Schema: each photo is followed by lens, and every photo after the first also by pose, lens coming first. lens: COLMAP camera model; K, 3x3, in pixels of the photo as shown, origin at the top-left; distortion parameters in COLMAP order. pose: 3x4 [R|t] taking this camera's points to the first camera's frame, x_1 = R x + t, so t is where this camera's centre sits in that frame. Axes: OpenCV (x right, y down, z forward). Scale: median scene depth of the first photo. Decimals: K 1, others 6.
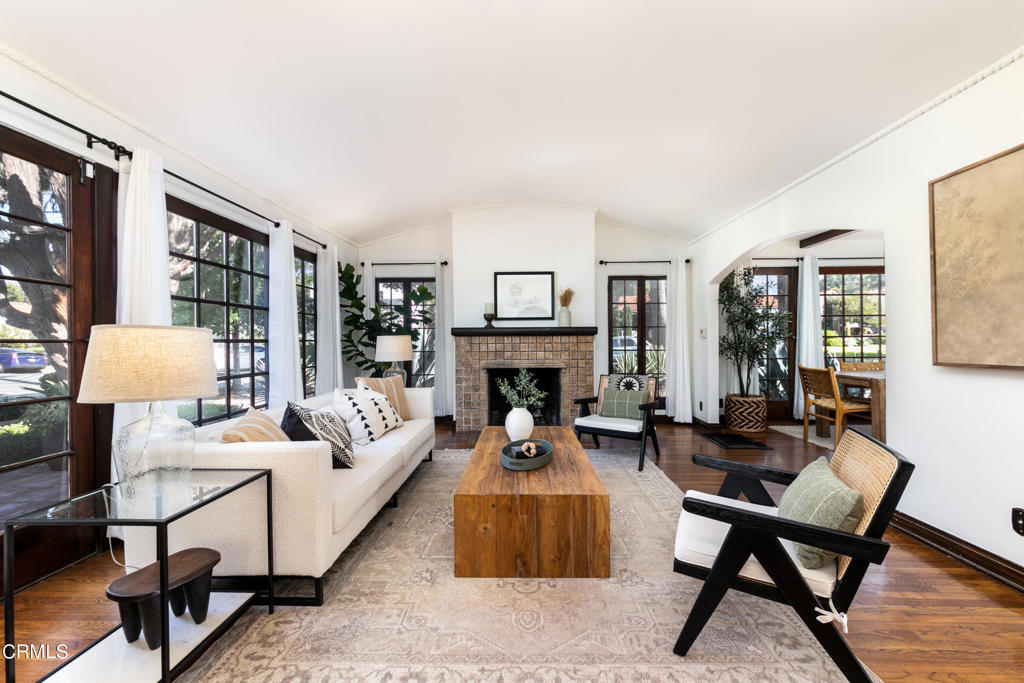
lens RADIAL K [[394.9, 0, 515.4], [0, 394.9, 339.6], [0, 0, 1]] dist [-0.009866, -0.000271]
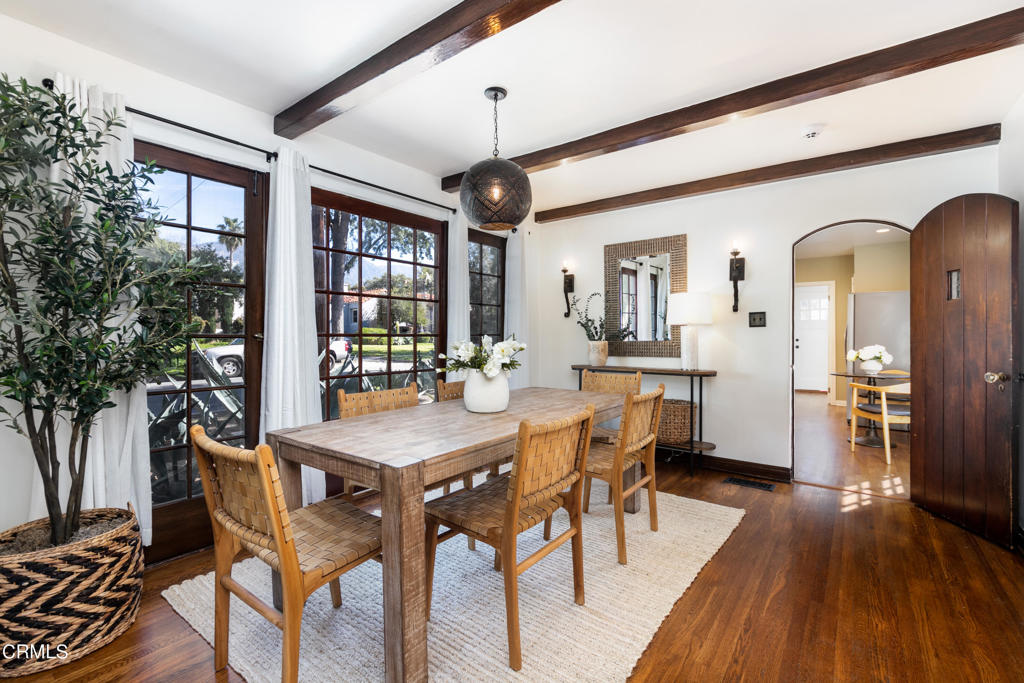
lens RADIAL K [[454.0, 0, 513.5], [0, 454.0, 338.4], [0, 0, 1]] dist [-0.000172, 0.000041]
pose [[0.585029, 0.005029, 0.810997, 0.524510], [-0.006297, 0.999979, -0.001658, -0.005650], [-0.810988, -0.004137, 0.585048, 0.540707]]
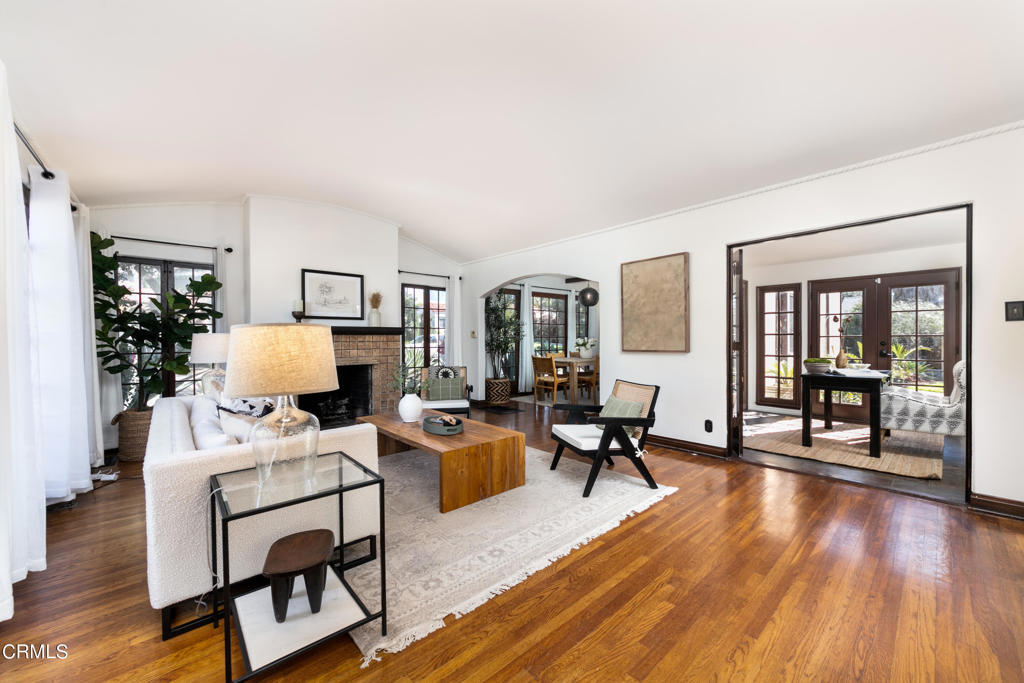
lens RADIAL K [[394.9, 0, 503.8], [0, 394.9, 338.1], [0, 0, 1]] dist [-0.009866, -0.000271]
pose [[0.733510, 0.004843, 0.679661, -0.373647], [-0.003445, 0.999988, -0.003408, 0.001624], [-0.679670, 0.000159, 0.733518, -0.054983]]
